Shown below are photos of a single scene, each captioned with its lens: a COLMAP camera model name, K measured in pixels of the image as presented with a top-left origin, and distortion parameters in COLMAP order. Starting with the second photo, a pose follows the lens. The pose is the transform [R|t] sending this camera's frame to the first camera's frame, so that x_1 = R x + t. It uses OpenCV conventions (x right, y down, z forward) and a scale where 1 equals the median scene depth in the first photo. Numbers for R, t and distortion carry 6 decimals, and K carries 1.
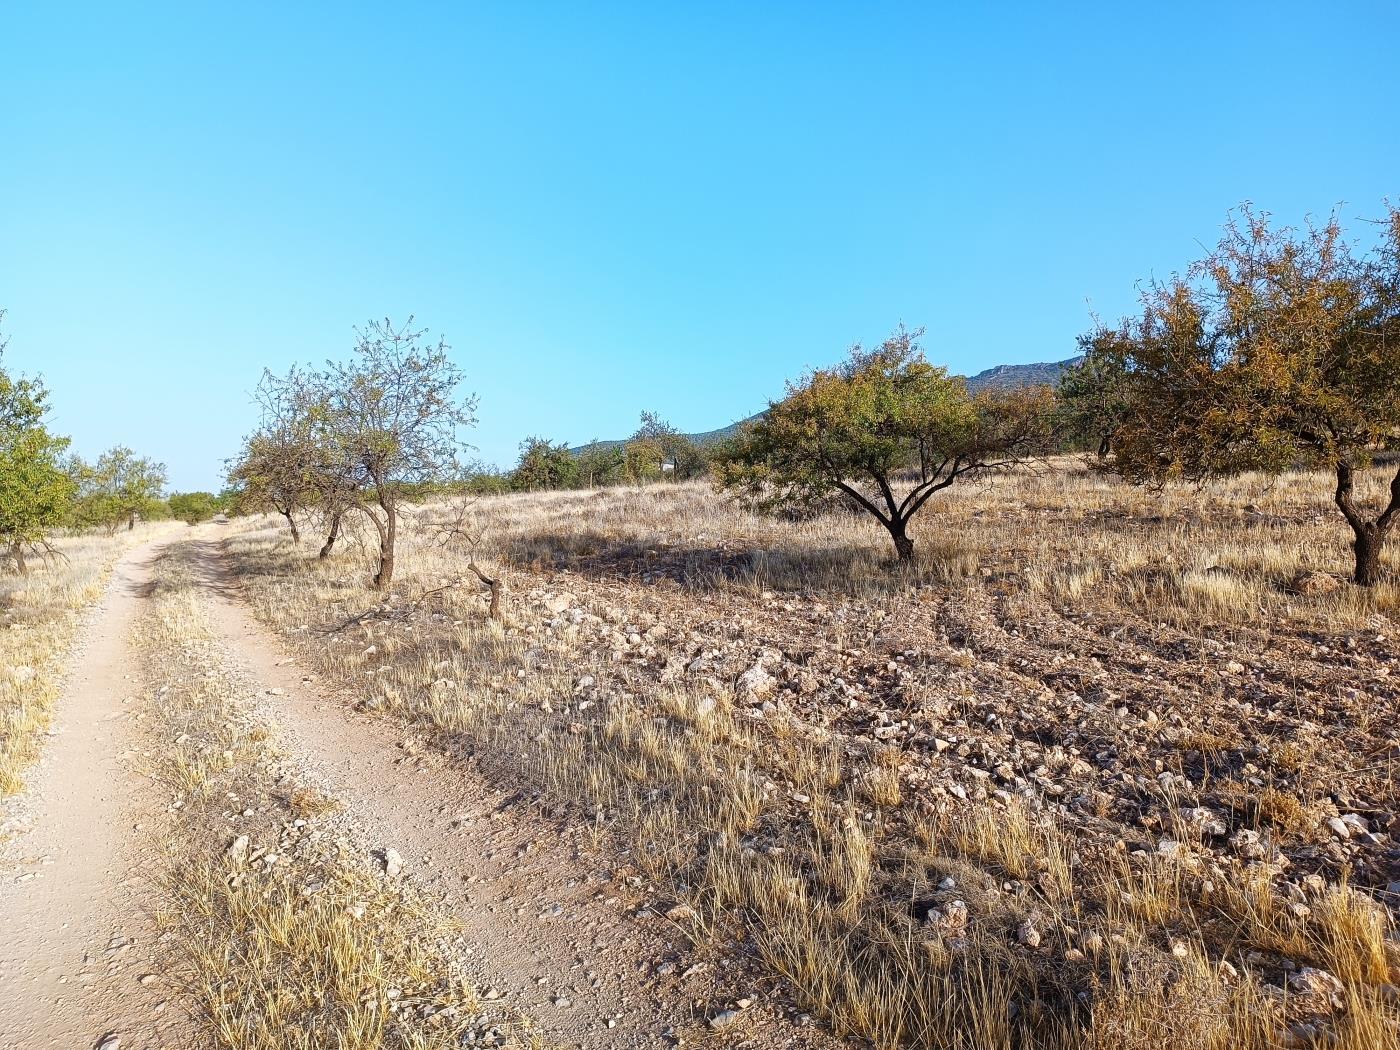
lens RADIAL K [[983.0, 0, 709.1], [0, 983.0, 527.7], [0, 0, 1]] dist [0.006800, -0.017254]
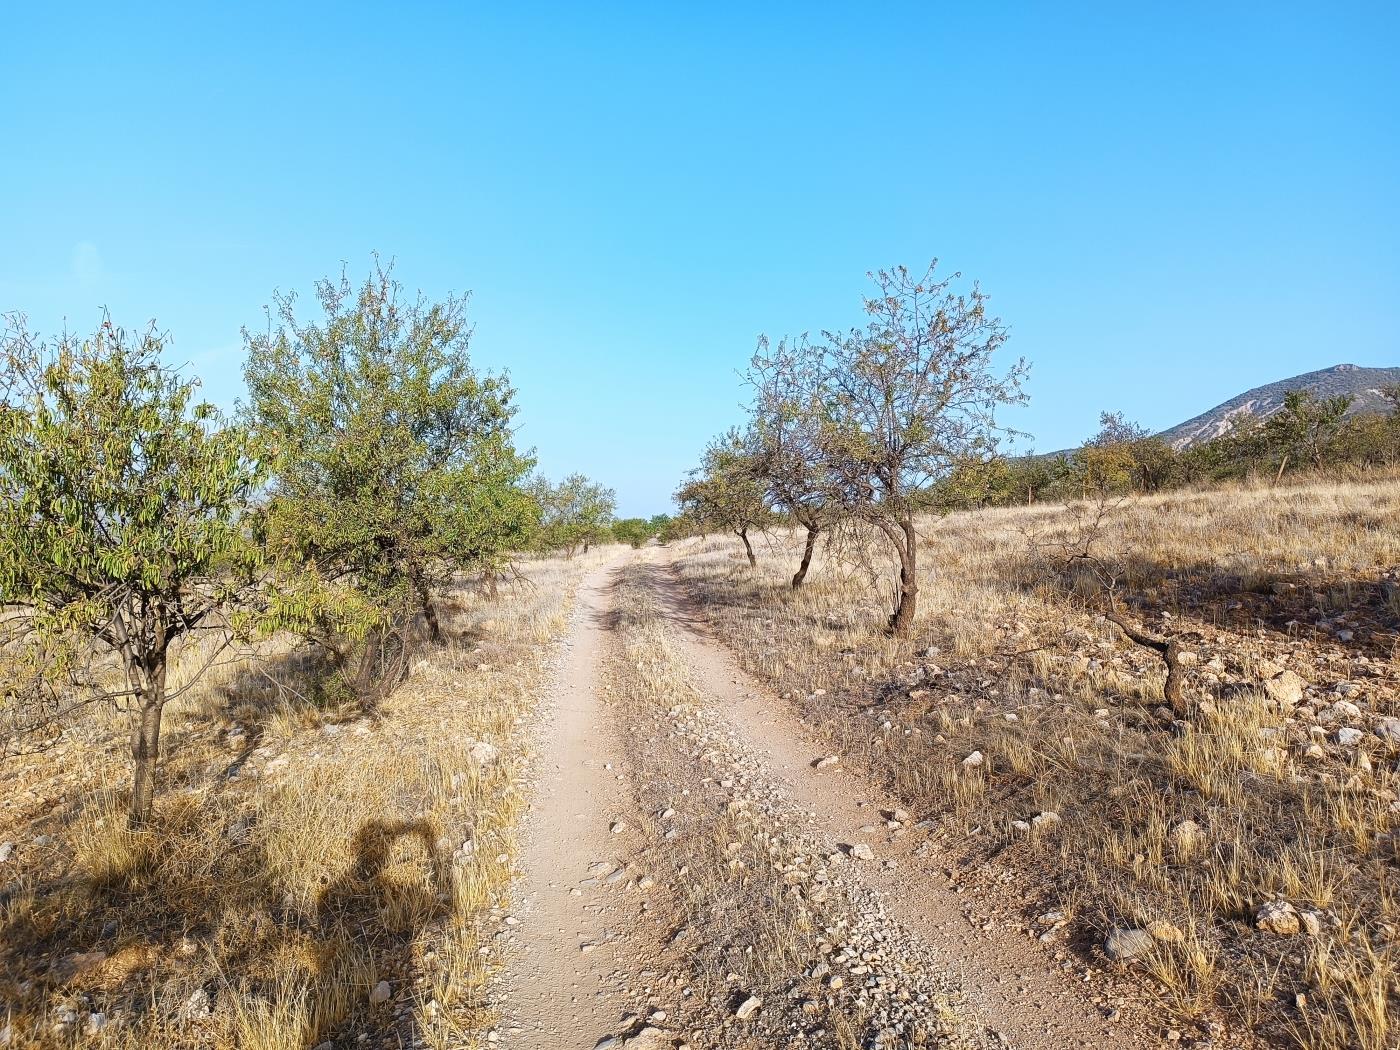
lens RADIAL K [[980.6, 0, 700.0], [0, 980.6, 525.0], [0, 0, 1]] dist [0.042485, -0.050061]
pose [[0.916808, -0.015892, -0.399011, -0.132759], [0.006134, 0.999650, -0.025720, -0.000404], [0.399280, 0.021133, 0.916585, 0.202586]]
